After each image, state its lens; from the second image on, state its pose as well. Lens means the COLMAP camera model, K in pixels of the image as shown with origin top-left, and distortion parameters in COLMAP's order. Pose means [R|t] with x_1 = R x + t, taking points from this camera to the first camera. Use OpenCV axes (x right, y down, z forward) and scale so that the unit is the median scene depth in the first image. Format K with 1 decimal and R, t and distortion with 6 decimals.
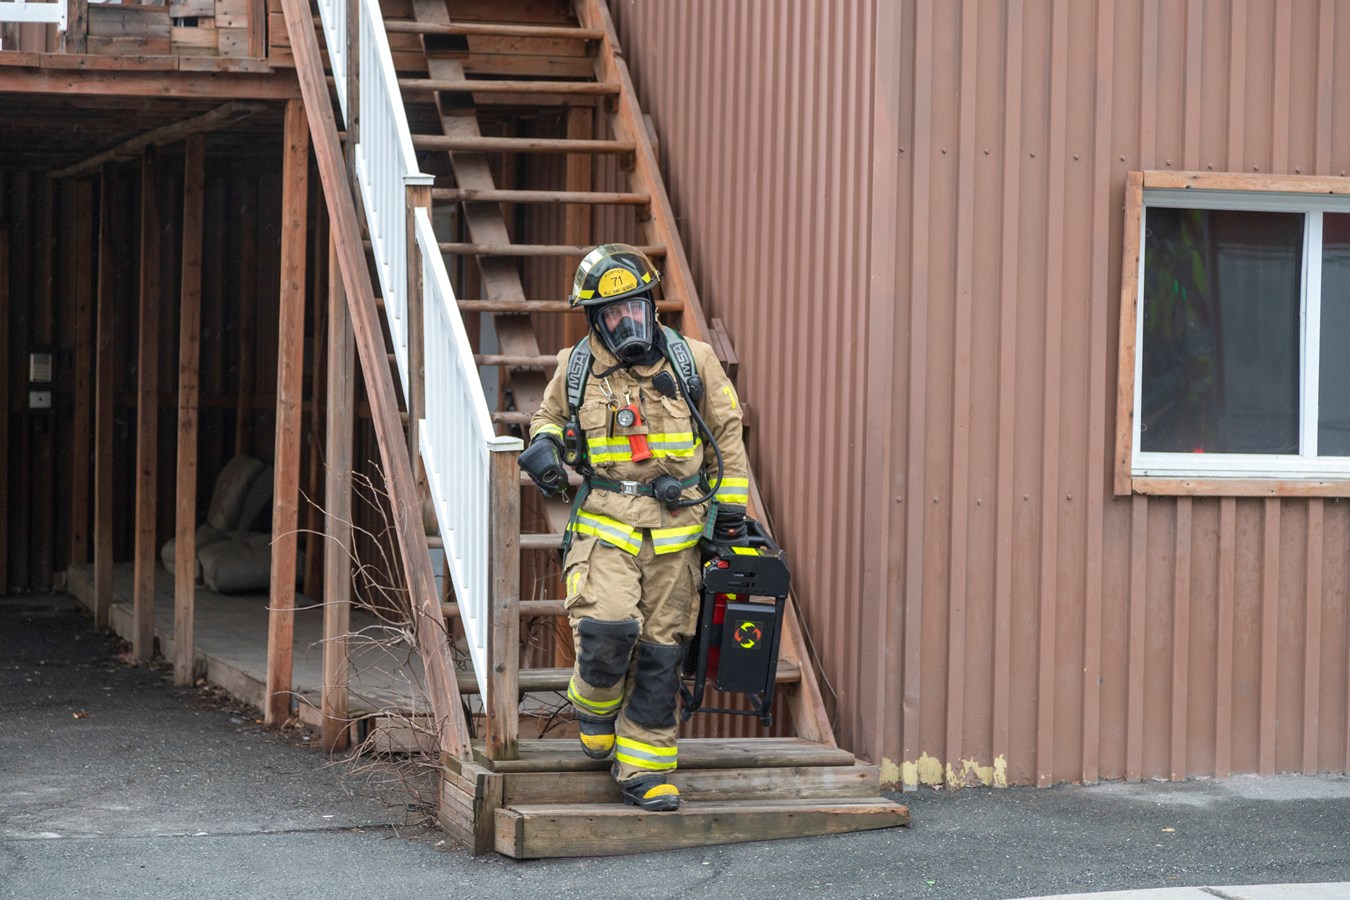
lens RADIAL K [[3788.2, 0, 674.6], [0, 3788.2, 448.3], [0, 0, 1]] dist [-0.027520, 0.000000]
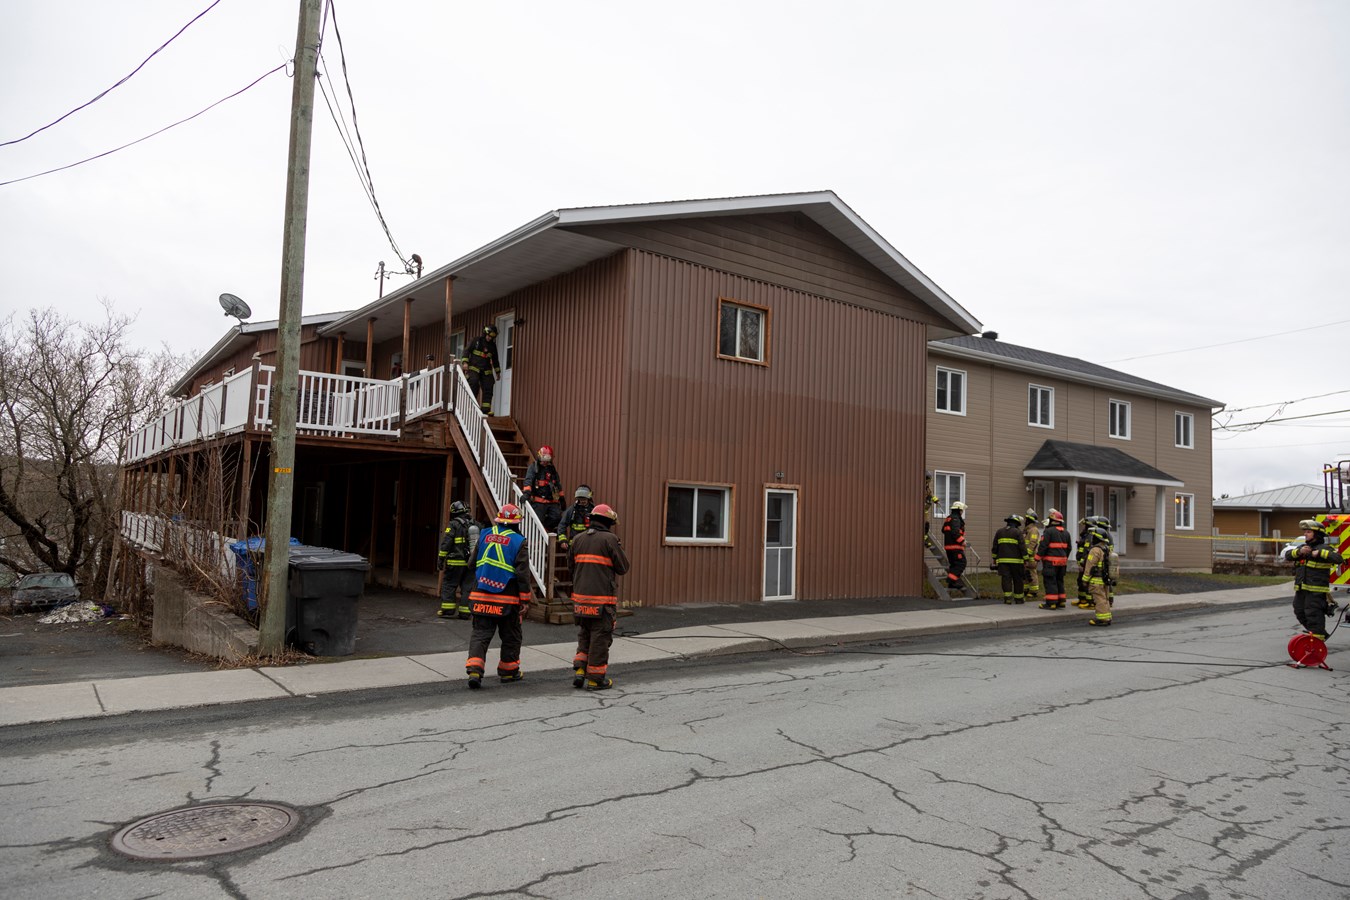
lens RADIAL K [[877.4, 0, 682.5], [0, 877.4, 451.5], [0, 0, 1]] dist [-0.000251, 0.001471]
pose [[0.930972, 0.040719, 0.362812, -0.272161], [-0.008008, 0.995799, -0.091213, -0.005410], [-0.365002, 0.082011, 0.927387, -0.067496]]
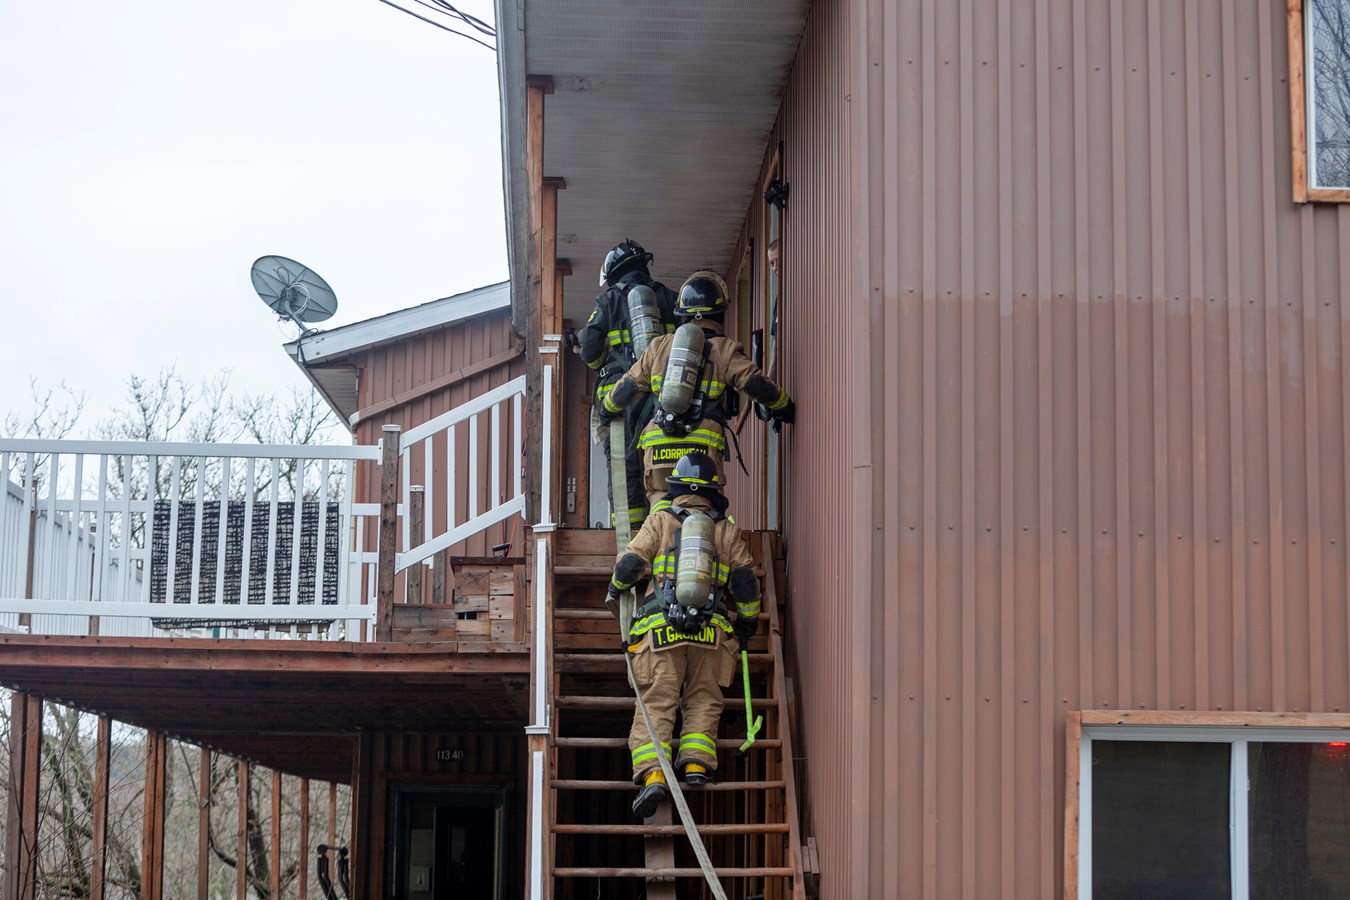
lens RADIAL K [[2809.0, 0, 676.3], [0, 2809.0, 449.5], [0, 0, 1]] dist [-0.058041, 0.000000]
pose [[0.973546, -0.041338, -0.224721, 0.201661], [0.001167, 0.984385, -0.176024, 0.003169], [0.228488, 0.171106, 0.958392, 0.084483]]
